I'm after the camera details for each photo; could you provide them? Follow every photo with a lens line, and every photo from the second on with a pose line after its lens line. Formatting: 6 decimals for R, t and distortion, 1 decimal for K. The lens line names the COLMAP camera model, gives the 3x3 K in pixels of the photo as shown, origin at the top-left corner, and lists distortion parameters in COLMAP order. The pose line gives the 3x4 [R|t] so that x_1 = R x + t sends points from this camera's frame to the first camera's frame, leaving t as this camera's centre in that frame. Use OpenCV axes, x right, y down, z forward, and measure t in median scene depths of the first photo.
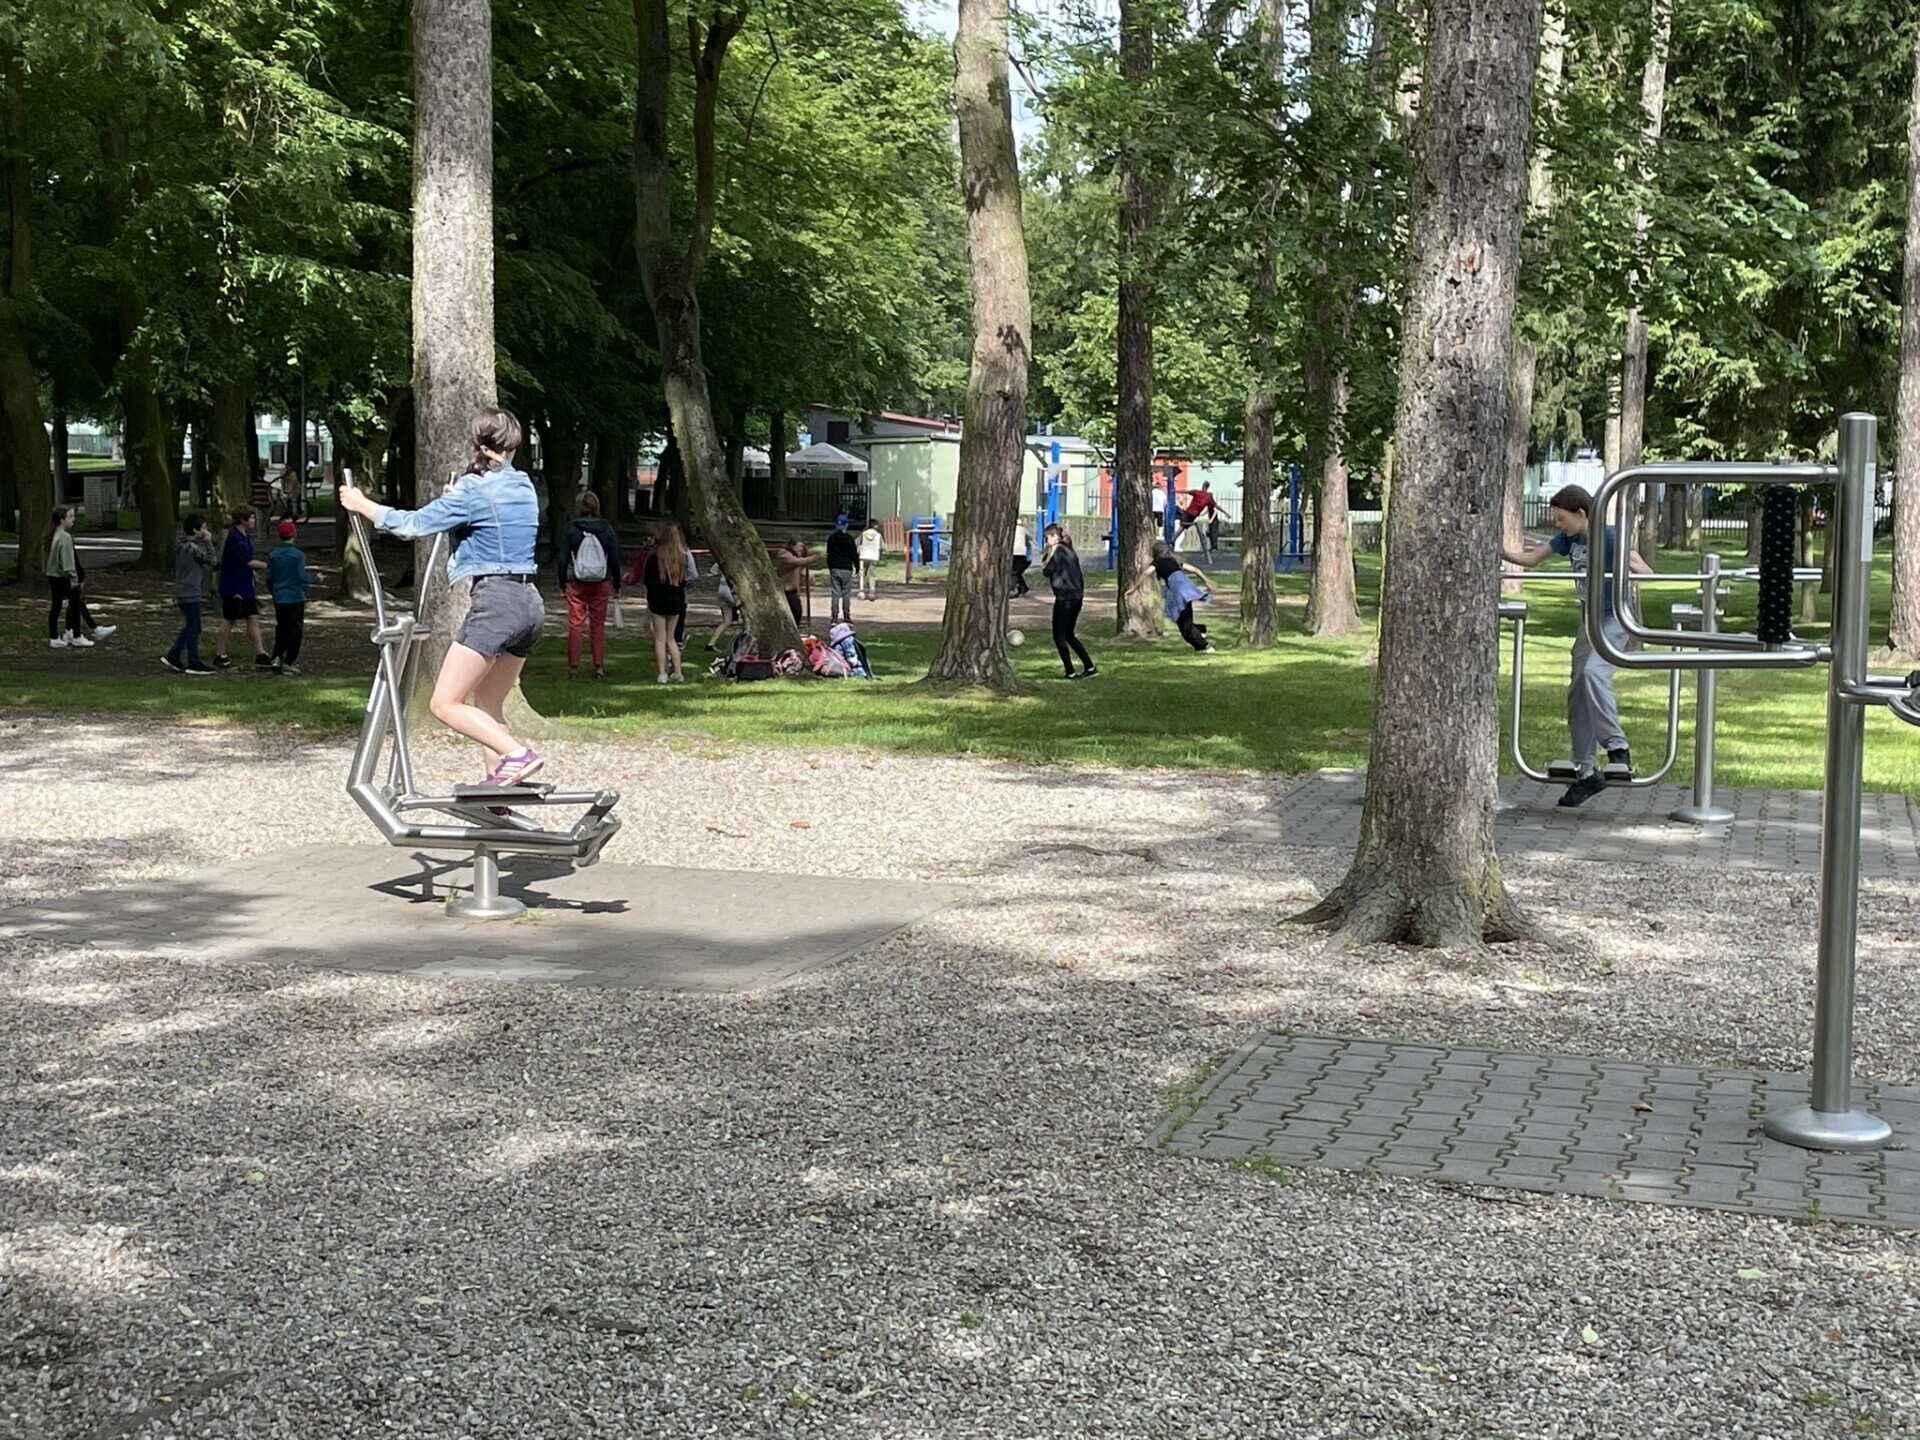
lens RADIAL K [[2707.8, 0, 960.0], [0, 2707.8, 720.0], [0, 0, 1]] dist [0.014072, 0.032218]
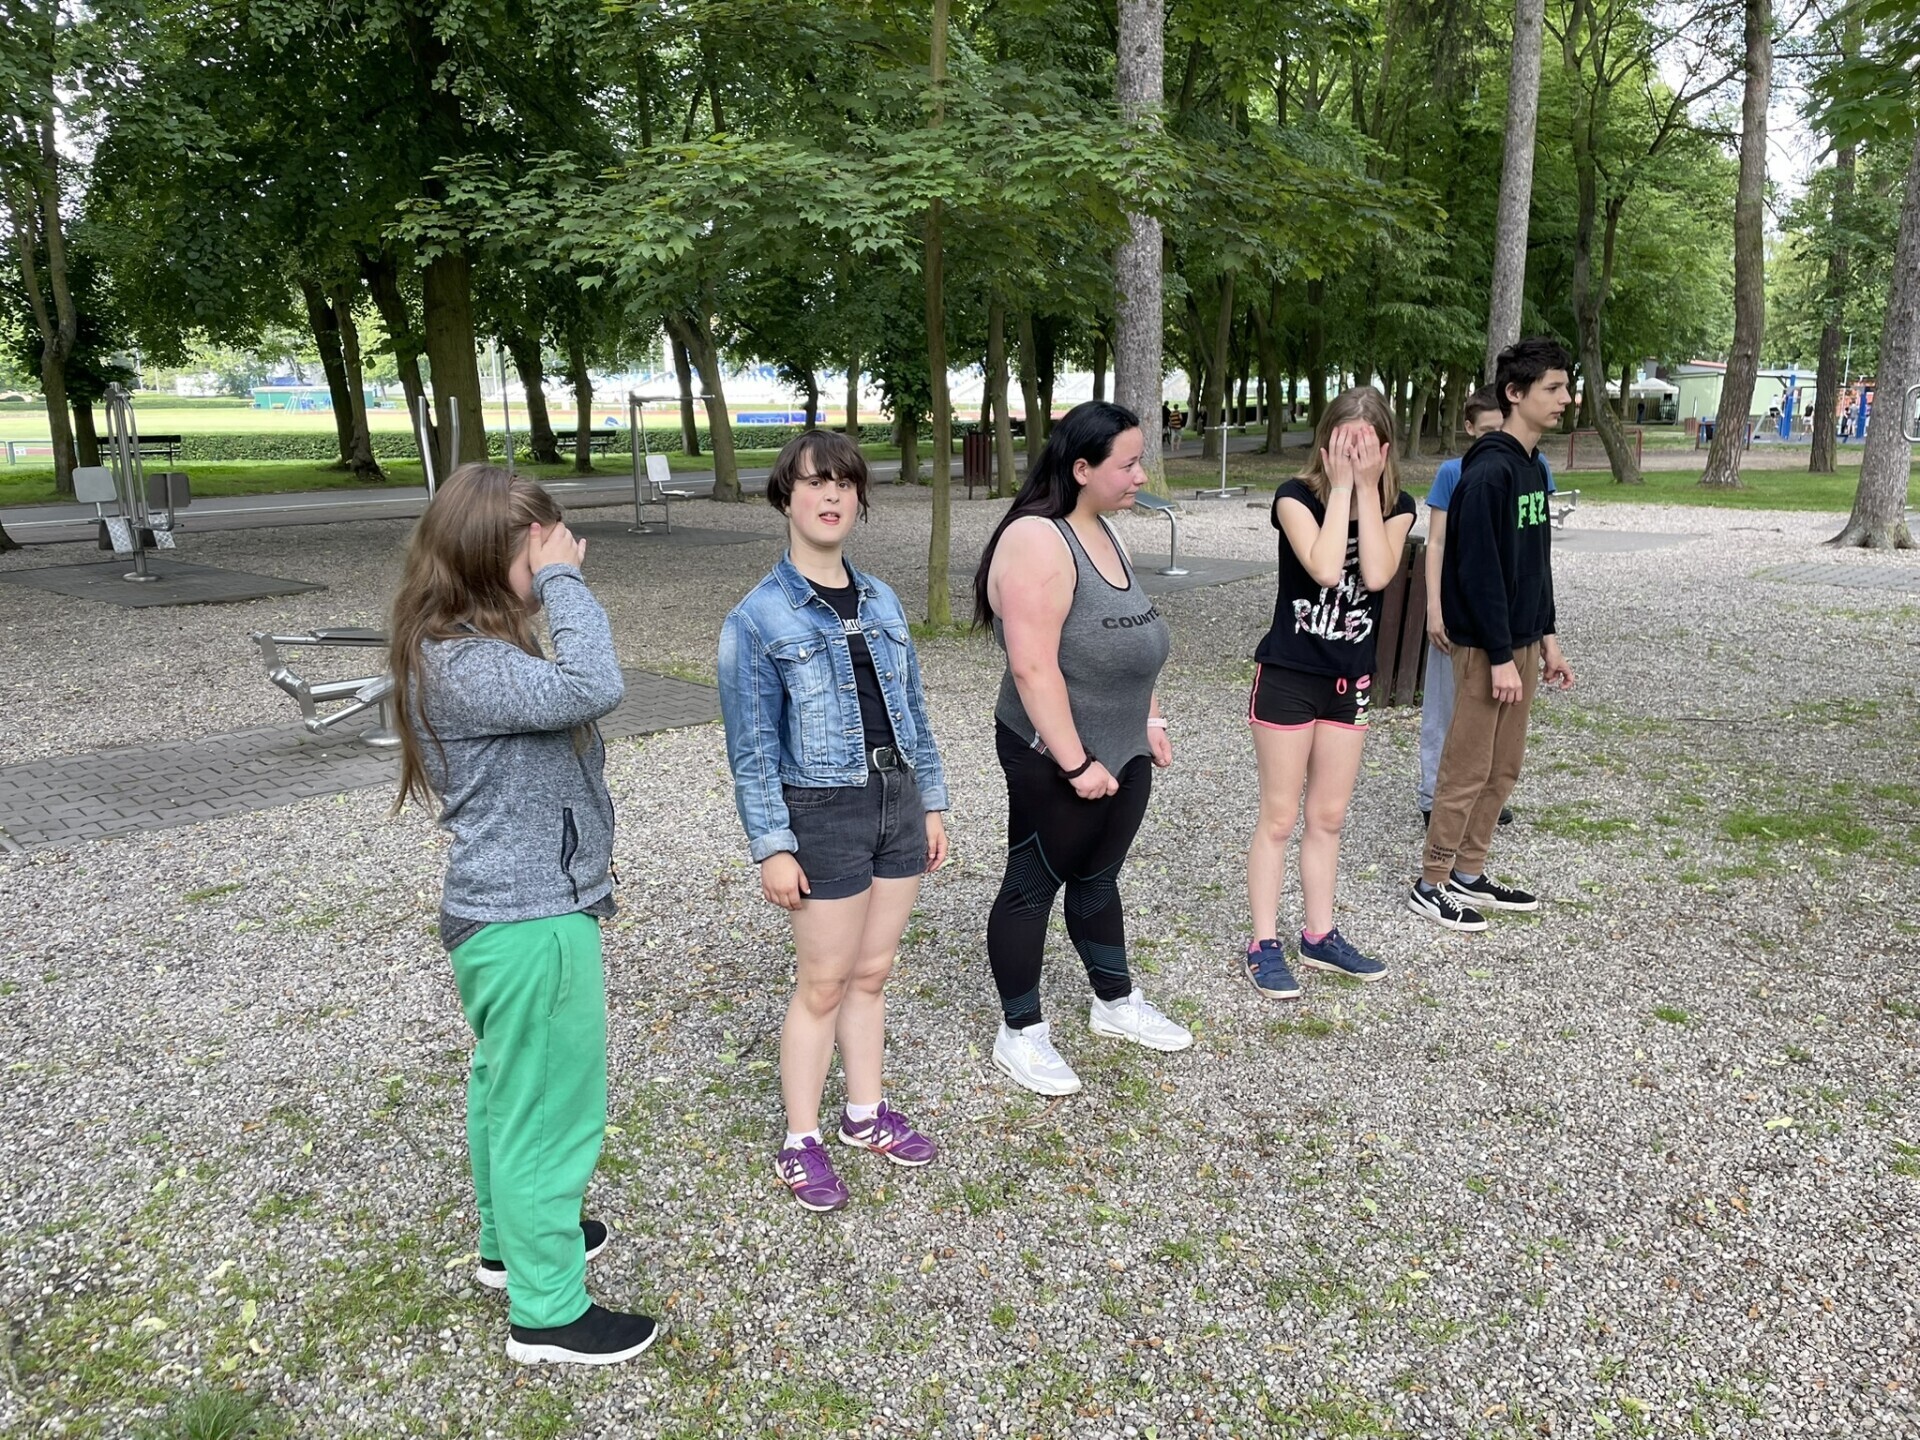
lens RADIAL K [[1386.3, 0, 960.0], [0, 1386.3, 720.0], [0, 0, 1]] dist [0.089280, -0.109627]
pose [[0.880407, 0.087958, -0.465991, 0.008307], [-0.026128, 0.990153, 0.137532, 0.023293], [0.473499, -0.108908, 0.874035, -0.237606]]
